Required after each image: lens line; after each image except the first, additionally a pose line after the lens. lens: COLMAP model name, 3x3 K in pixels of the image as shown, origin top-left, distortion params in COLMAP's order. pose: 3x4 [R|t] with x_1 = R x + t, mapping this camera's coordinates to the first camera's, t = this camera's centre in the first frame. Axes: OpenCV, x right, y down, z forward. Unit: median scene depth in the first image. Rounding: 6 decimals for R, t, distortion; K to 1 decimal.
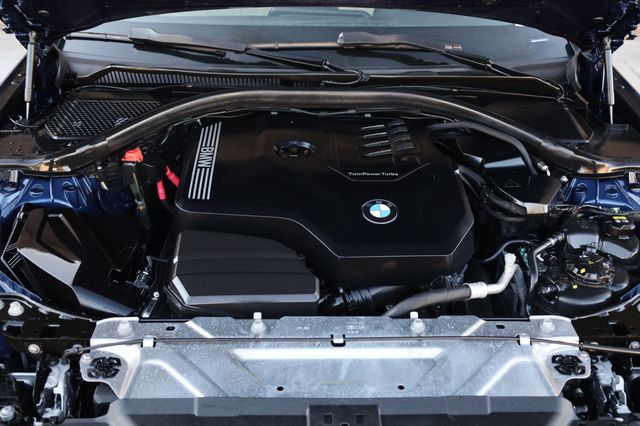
lens RADIAL K [[784.7, 0, 320.0], [0, 784.7, 213.0], [0, 0, 1]] dist [0.005082, 0.018533]
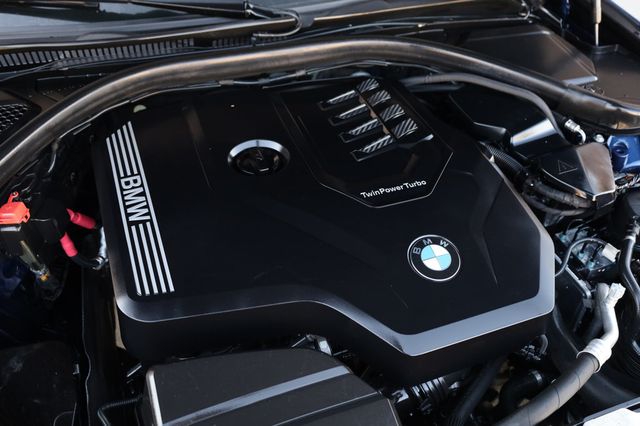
lens RADIAL K [[597.2, 0, 320.0], [0, 597.2, 213.0], [0, 0, 1]] dist [0.007856, 0.002527]
pose [[0.948698, -0.201824, 0.243393, -0.116416], [0.135915, 0.955338, 0.262407, -0.160154], [-0.285482, -0.215864, 0.933757, 0.464930]]
